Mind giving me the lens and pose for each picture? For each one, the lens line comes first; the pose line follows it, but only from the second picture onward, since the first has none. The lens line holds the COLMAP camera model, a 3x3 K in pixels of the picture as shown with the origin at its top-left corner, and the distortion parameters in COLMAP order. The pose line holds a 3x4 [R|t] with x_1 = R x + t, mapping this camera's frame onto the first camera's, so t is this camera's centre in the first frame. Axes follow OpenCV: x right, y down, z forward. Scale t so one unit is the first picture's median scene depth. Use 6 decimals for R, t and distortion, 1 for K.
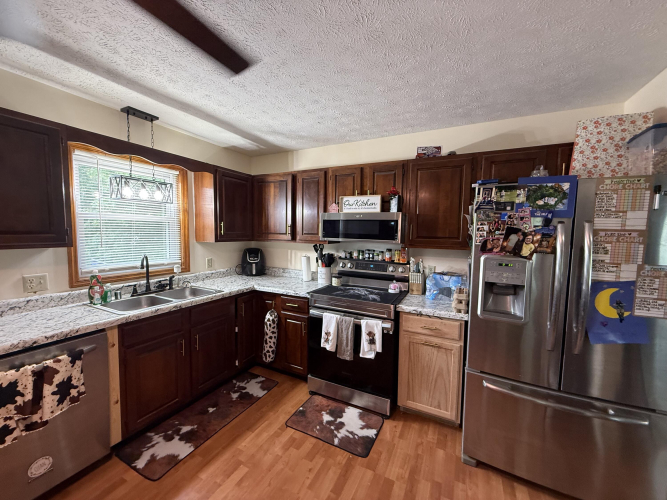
lens RADIAL K [[263.5, 0, 333.1], [0, 263.5, 250.0], [0, 0, 1]] dist [-0.001351, 0.000328]
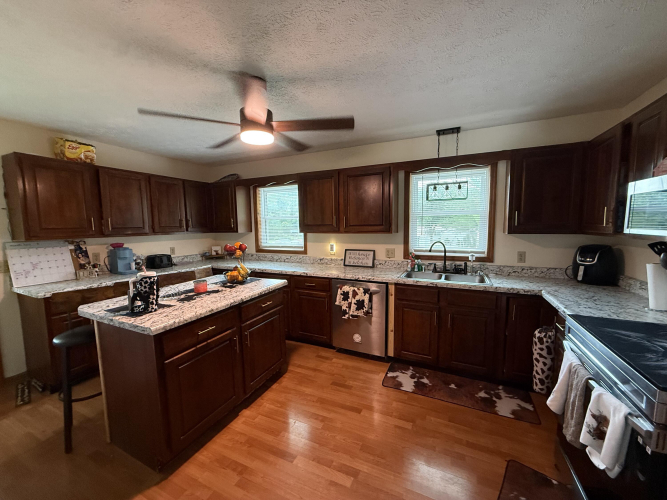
lens RADIAL K [[263.5, 0, 332.4], [0, 263.5, 249.8], [0, 0, 1]] dist [-0.001351, 0.000328]
pose [[0.034187, 0.080717, -0.996151, 0.583229], [-0.056216, 0.995311, 0.078719, -0.015030], [0.997833, 0.053309, 0.038564, 0.444474]]
